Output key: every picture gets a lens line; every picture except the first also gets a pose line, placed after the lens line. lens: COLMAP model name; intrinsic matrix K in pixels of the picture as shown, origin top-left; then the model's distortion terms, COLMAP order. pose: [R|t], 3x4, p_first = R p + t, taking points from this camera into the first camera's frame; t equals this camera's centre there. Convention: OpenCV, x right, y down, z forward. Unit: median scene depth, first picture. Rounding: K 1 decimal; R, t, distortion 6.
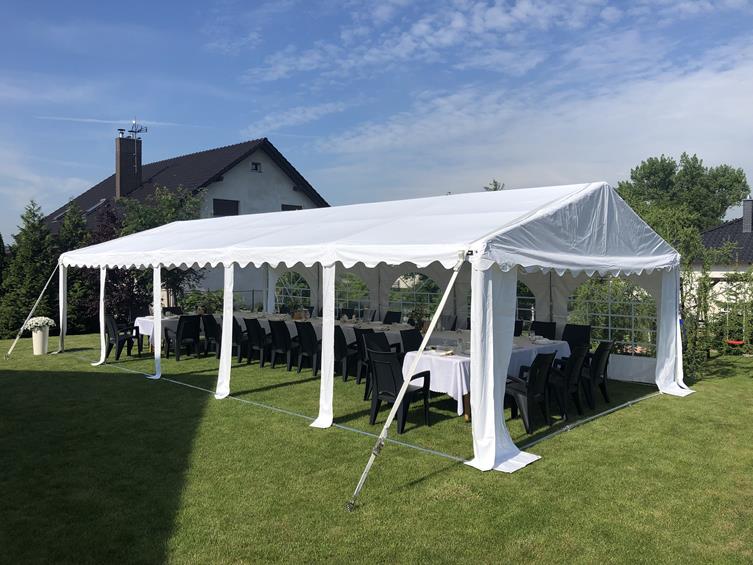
lens RADIAL K [[616.4, 0, 367.7], [0, 616.4, 276.6], [0, 0, 1]] dist [0.056548, -0.058314]
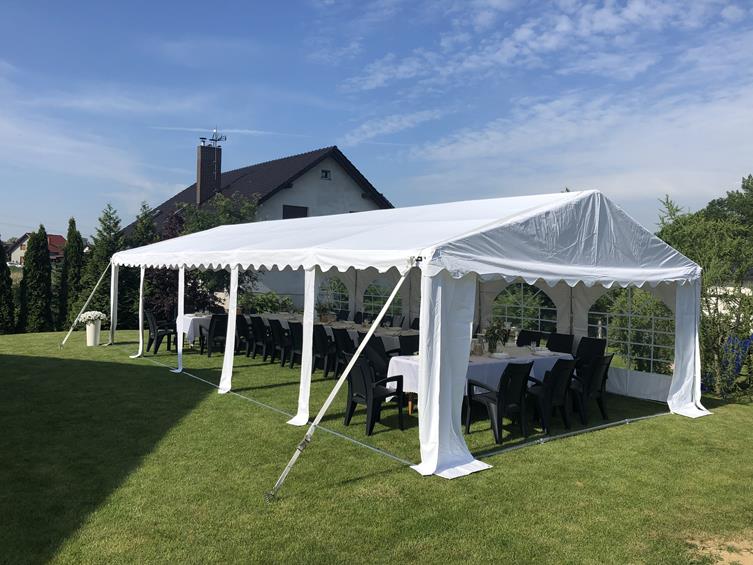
lens RADIAL K [[616.4, 0, 367.7], [0, 616.4, 276.6], [0, 0, 1]] dist [0.056548, -0.058314]
pose [[0.989272, 0.026902, -0.143587, 0.171573], [-0.028627, 0.999541, -0.009959, 0.002452], [0.143253, 0.013963, 0.989588, -0.010269]]
